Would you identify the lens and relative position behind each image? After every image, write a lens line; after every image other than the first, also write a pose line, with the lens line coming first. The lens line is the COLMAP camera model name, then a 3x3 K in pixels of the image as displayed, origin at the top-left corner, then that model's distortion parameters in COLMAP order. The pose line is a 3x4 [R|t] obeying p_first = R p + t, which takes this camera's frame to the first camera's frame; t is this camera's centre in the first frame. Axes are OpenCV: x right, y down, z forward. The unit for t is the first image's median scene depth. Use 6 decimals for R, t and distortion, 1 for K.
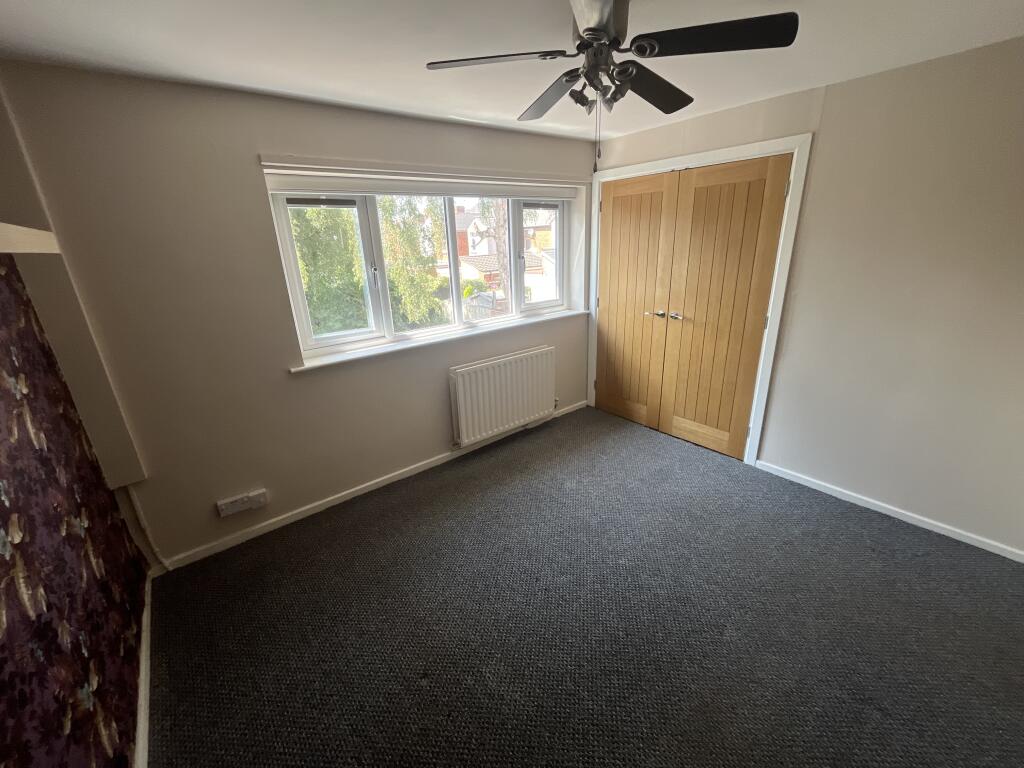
lens RADIAL K [[418.3, 0, 510.0], [0, 418.3, 384.6], [0, 0, 1]] dist [-0.003472, -0.000286]
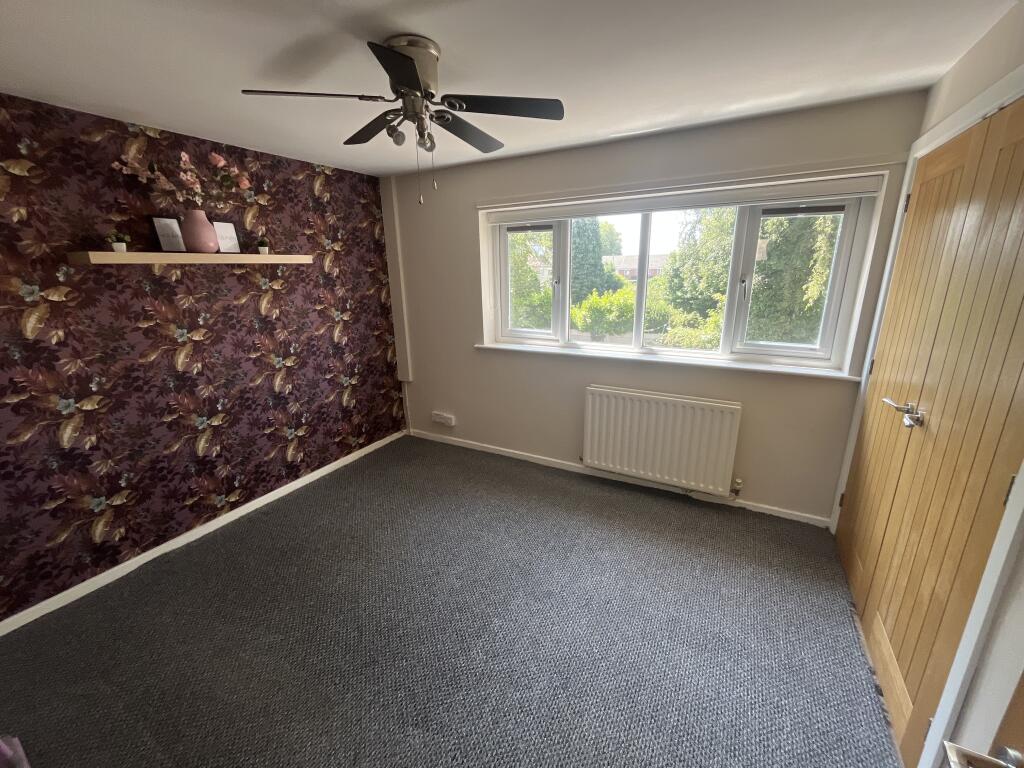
lens RADIAL K [[418.3, 0, 509.8], [0, 418.3, 382.6], [0, 0, 1]] dist [-0.003472, -0.000286]
pose [[0.382431, 0.279256, -0.880774, 0.674176], [-0.300338, 0.939042, 0.167324, -0.154563], [0.873810, 0.200540, 0.442990, 0.388650]]
